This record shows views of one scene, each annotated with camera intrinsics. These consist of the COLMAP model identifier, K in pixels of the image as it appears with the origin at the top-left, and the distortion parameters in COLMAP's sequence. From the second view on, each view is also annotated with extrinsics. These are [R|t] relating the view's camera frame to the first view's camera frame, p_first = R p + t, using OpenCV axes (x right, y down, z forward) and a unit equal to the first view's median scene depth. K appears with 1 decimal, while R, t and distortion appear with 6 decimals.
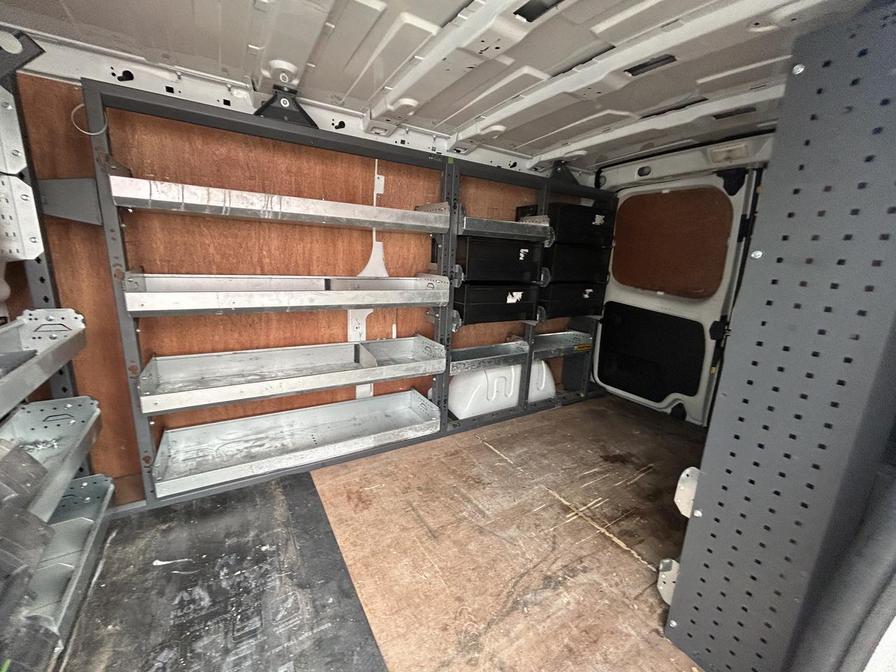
lens RADIAL K [[362.5, 0, 448.7], [0, 362.5, 336.8], [0, 0, 1]] dist [0.000138, -0.000037]
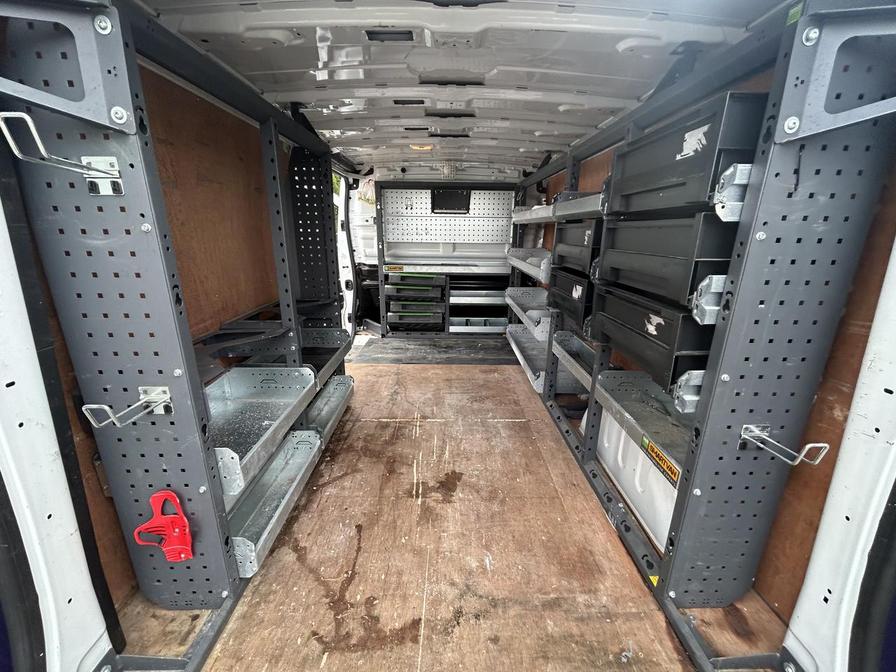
lens RADIAL K [[362.5, 0, 445.7], [0, 362.5, 334.9], [0, 0, 1]] dist [0.000138, -0.000037]
pose [[-0.526285, 0.185202, -0.829894, 1.446072], [-0.226490, 0.910200, 0.346753, -0.333617], [0.819589, 0.370453, -0.437078, 1.632862]]
